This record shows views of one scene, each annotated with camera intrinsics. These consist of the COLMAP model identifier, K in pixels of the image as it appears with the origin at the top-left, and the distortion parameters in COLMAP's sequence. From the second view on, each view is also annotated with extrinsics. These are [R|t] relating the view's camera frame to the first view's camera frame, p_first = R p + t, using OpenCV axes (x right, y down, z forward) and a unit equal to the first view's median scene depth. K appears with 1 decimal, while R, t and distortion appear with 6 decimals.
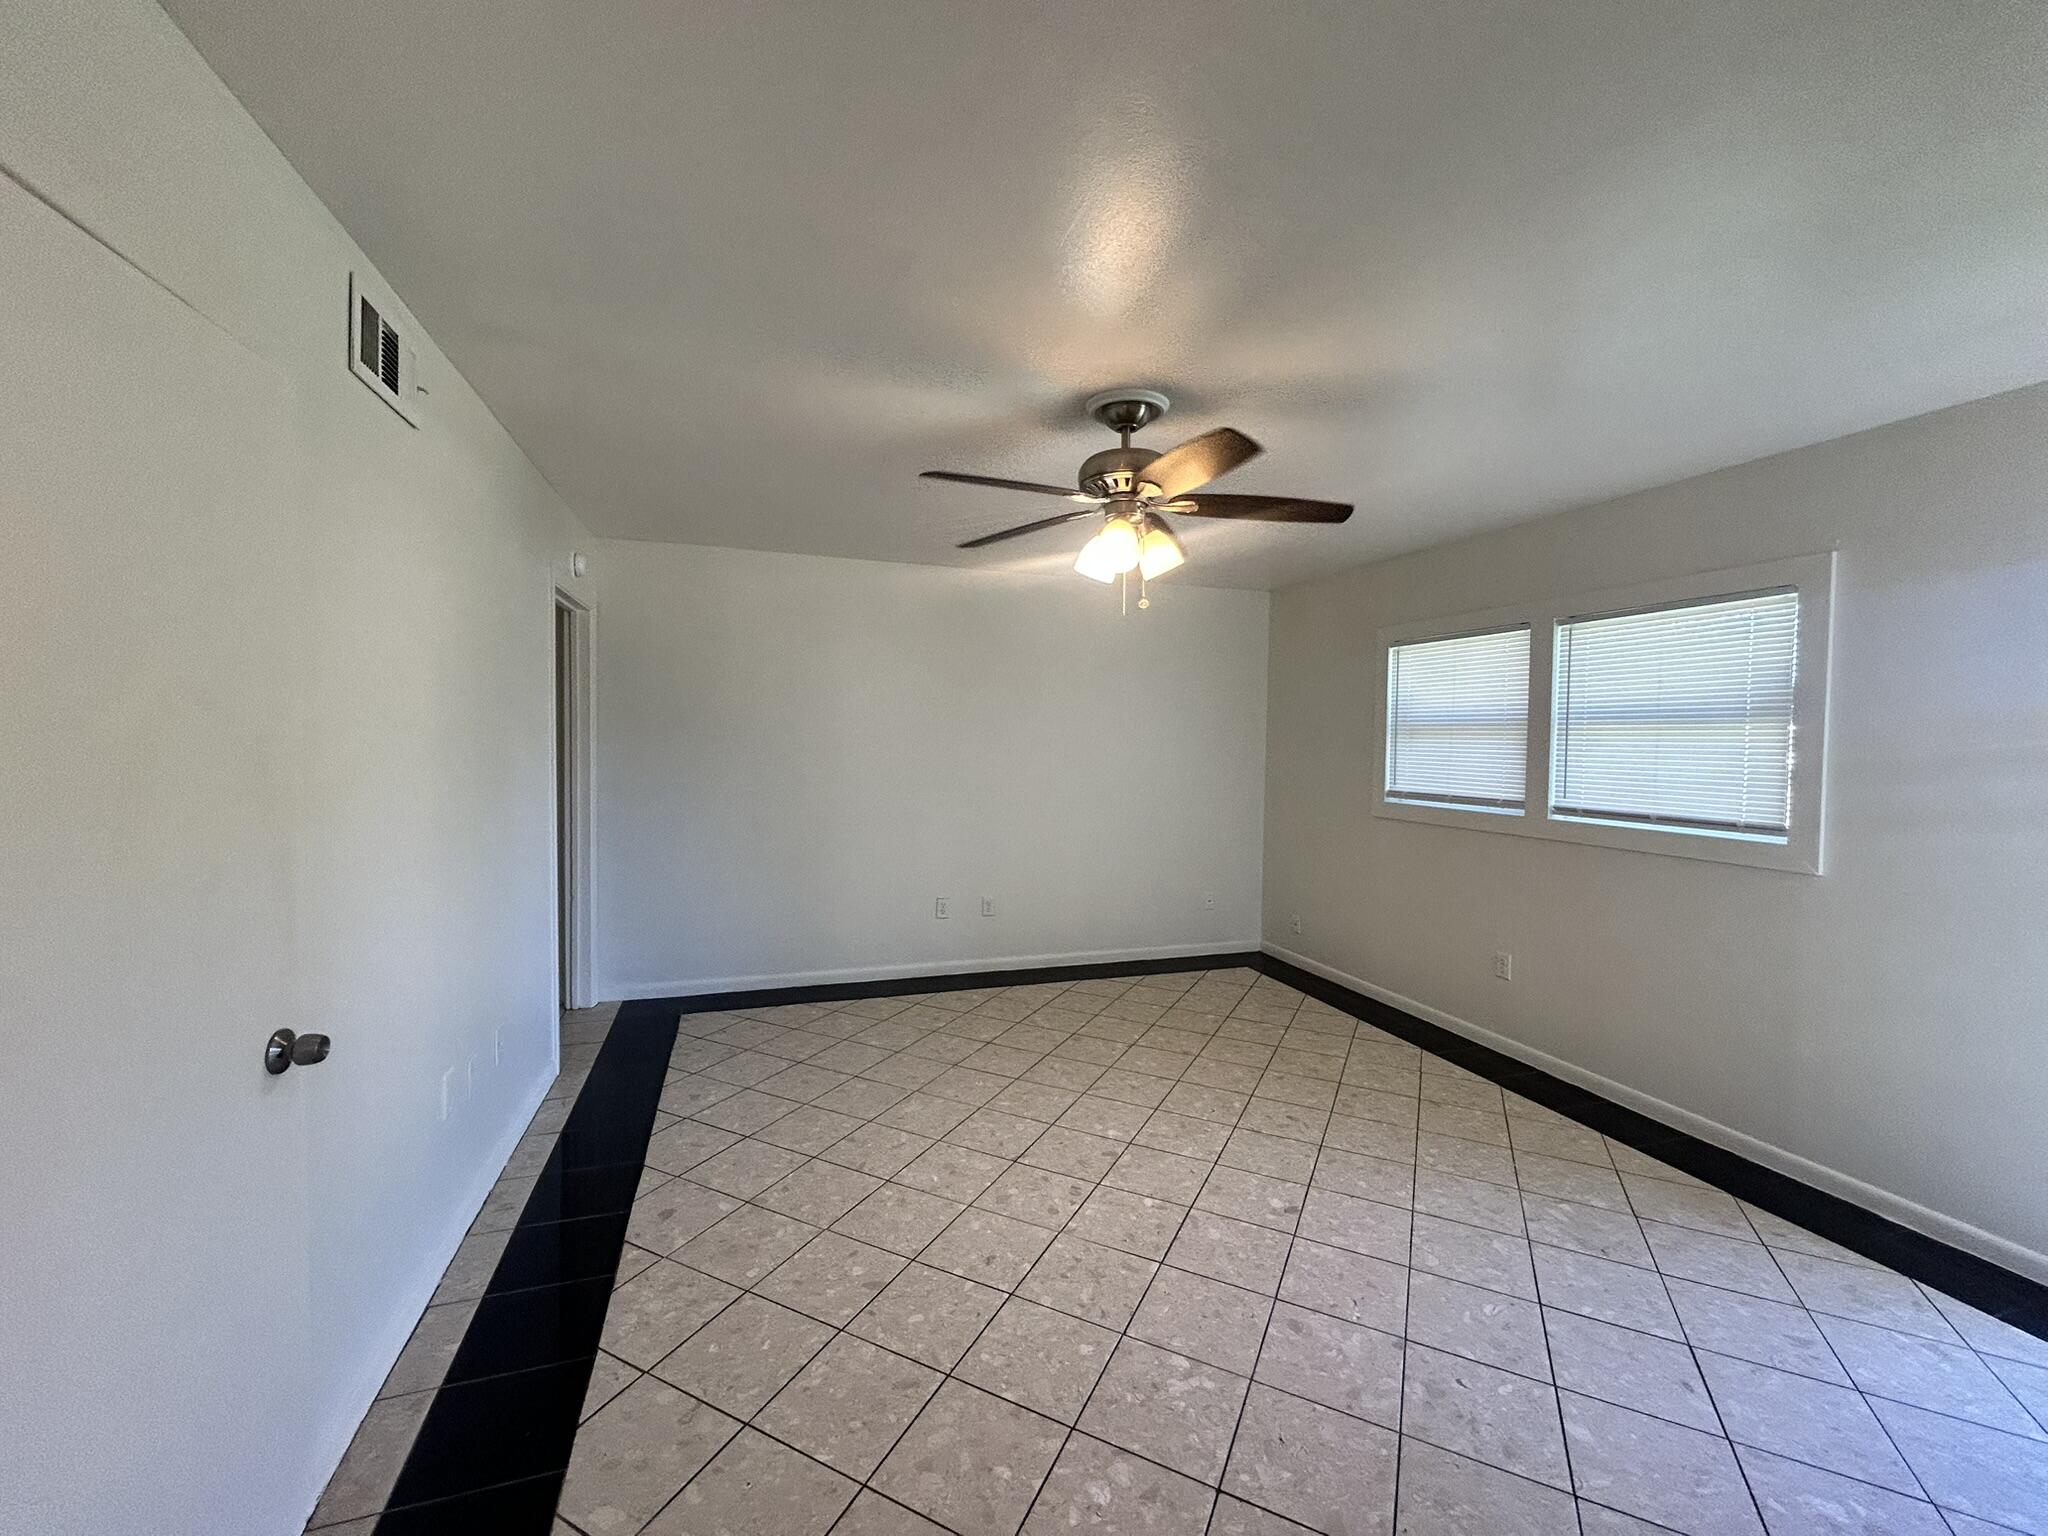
lens RADIAL K [[823.5, 0, 1016.2], [0, 823.5, 765.6], [0, 0, 1]] dist [-0.000279, 0.000351]
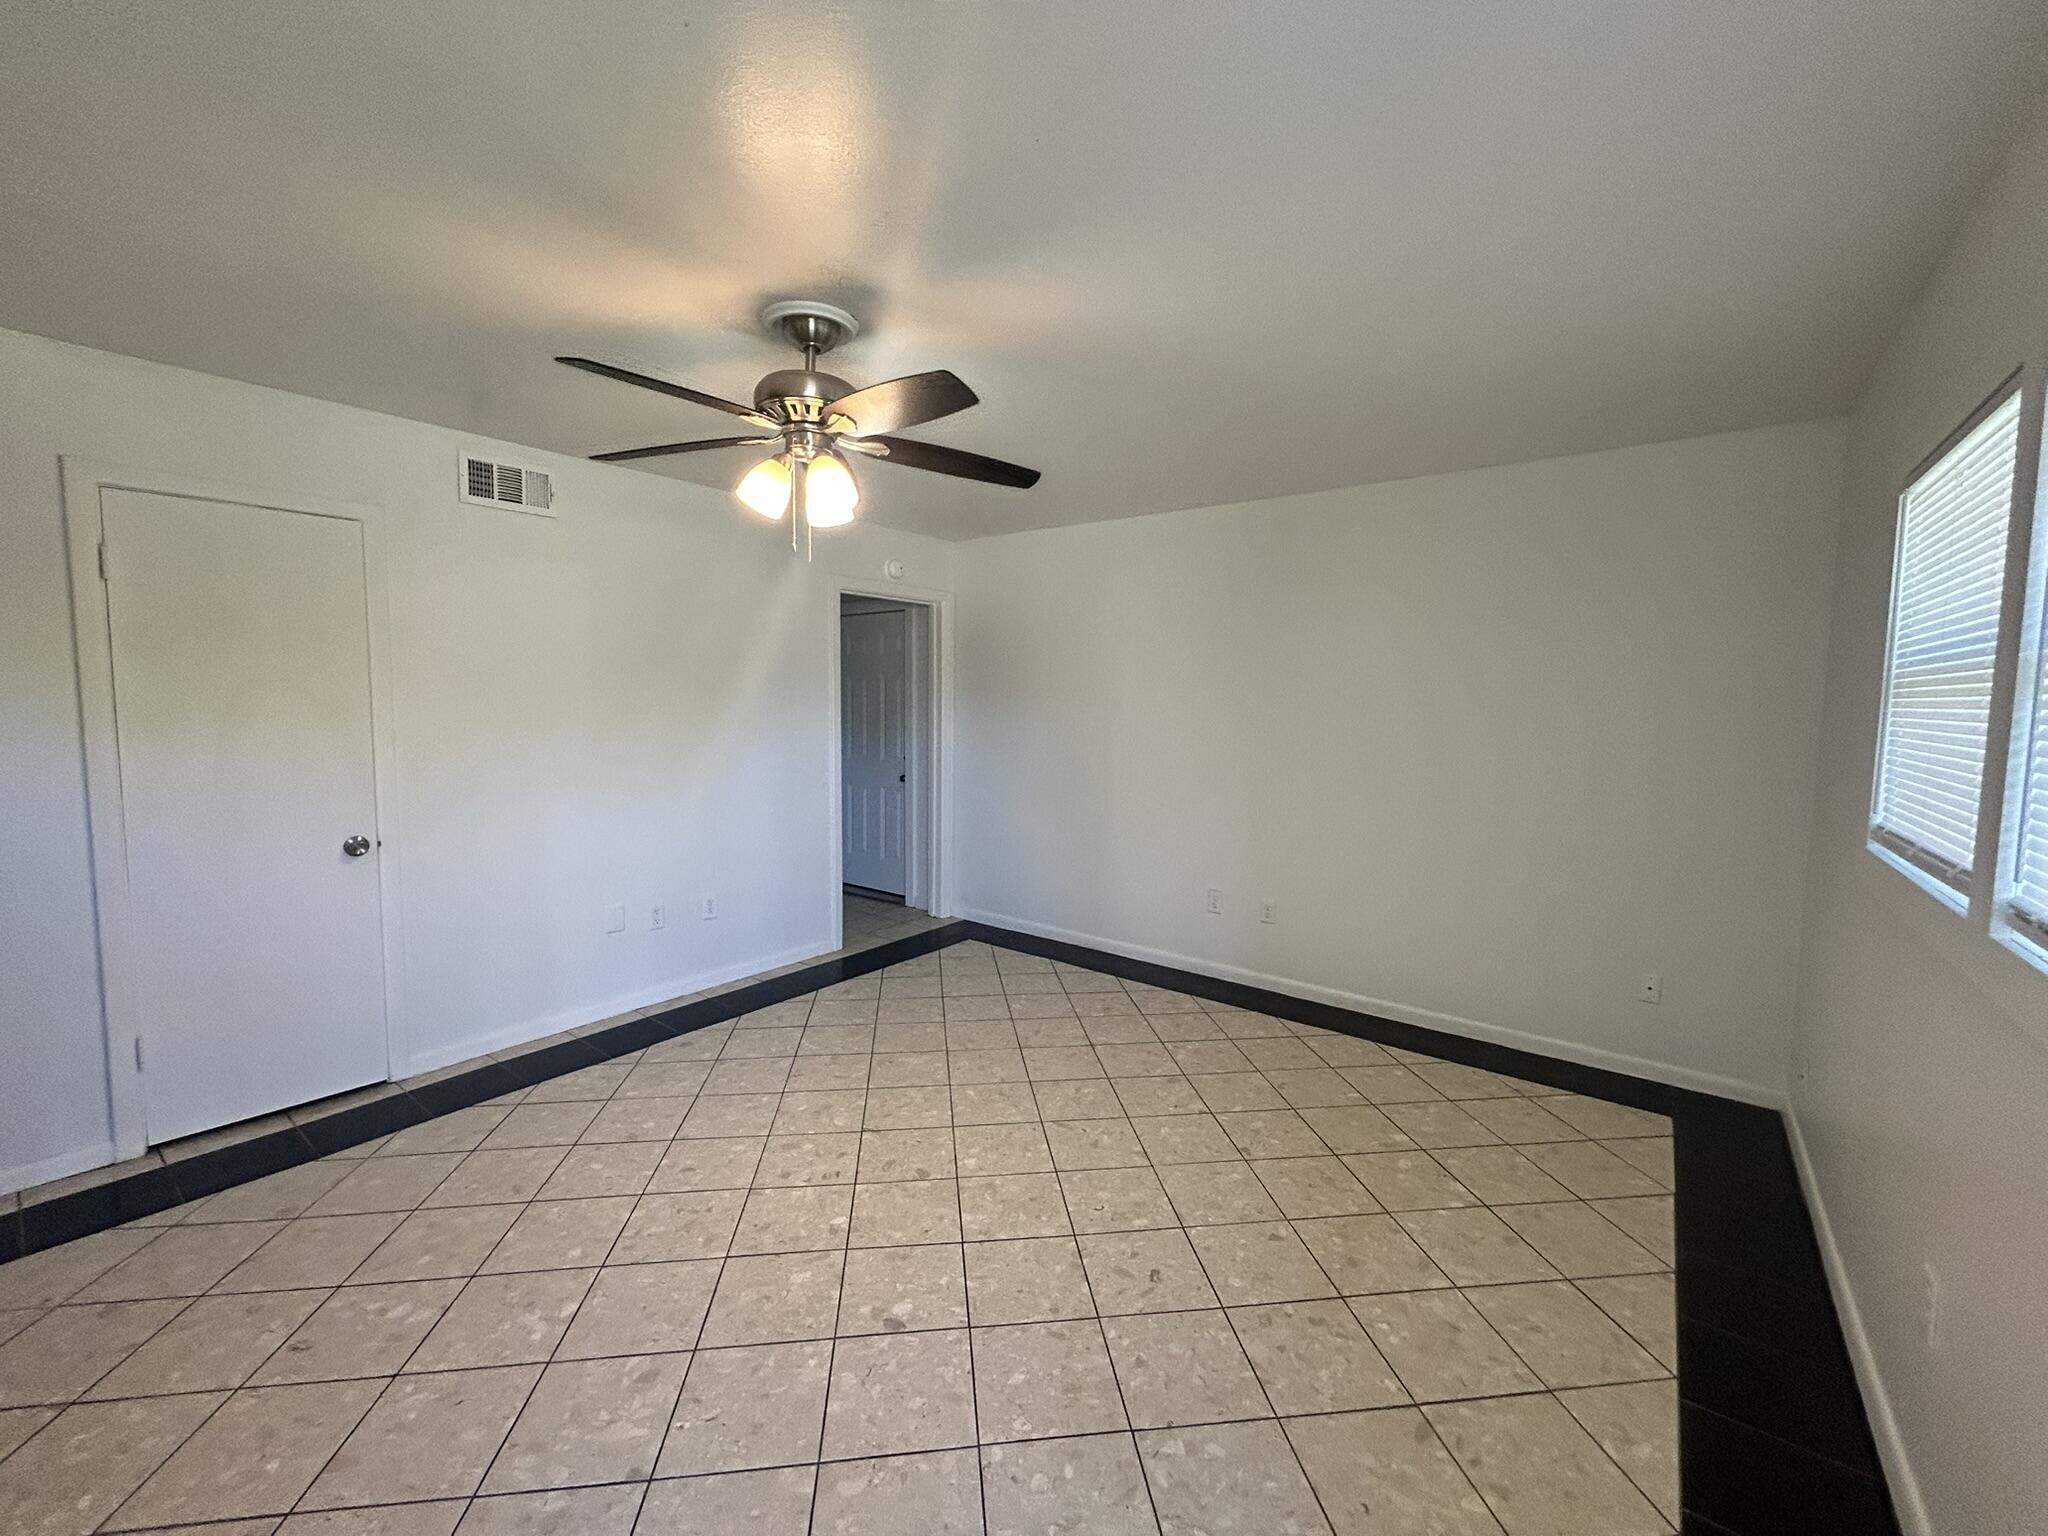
lens RADIAL K [[820.8, 0, 1027.6], [0, 820.8, 766.7], [0, 0, 1]] dist [-0.000907, 0.000020]
pose [[0.562682, 0.061067, -0.824415, 0.876427], [-0.033278, 0.998133, 0.051222, -0.011296], [0.826003, -0.001387, 0.563663, 0.599547]]
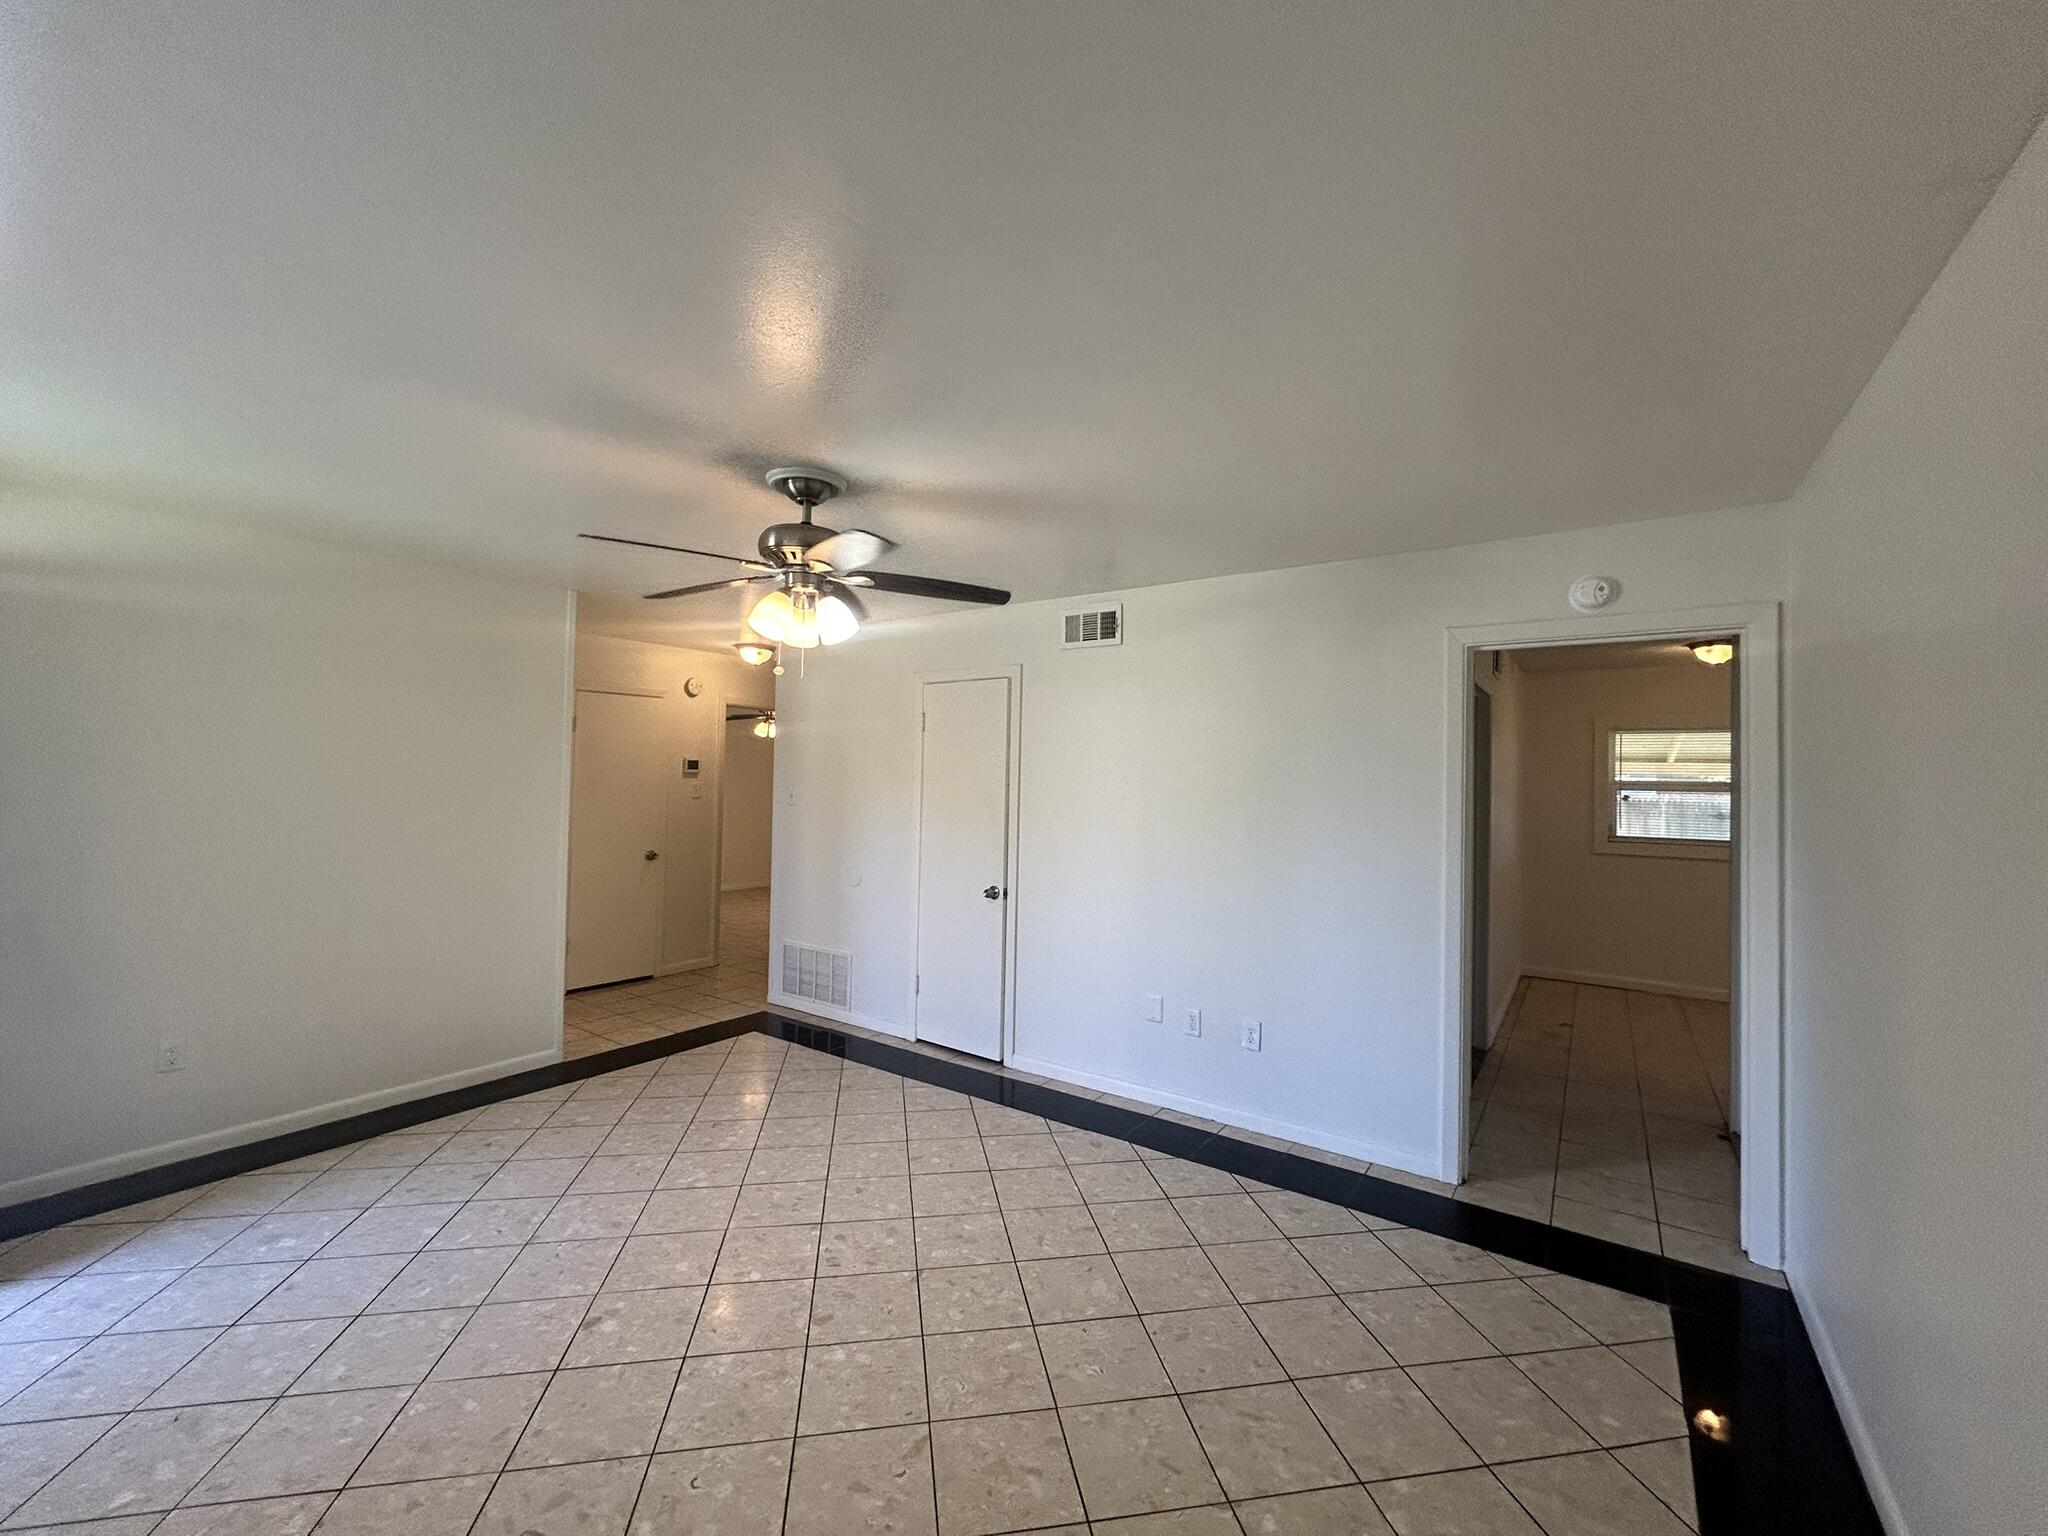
lens RADIAL K [[823.5, 0, 1016.2], [0, 823.5, 765.6], [0, 0, 1]] dist [-0.000279, 0.000351]
pose [[-0.799156, -0.041811, -0.599667, 0.464027], [-0.052771, 0.998606, 0.000701, -0.072208], [0.598802, 0.032205, -0.800249, 1.731857]]
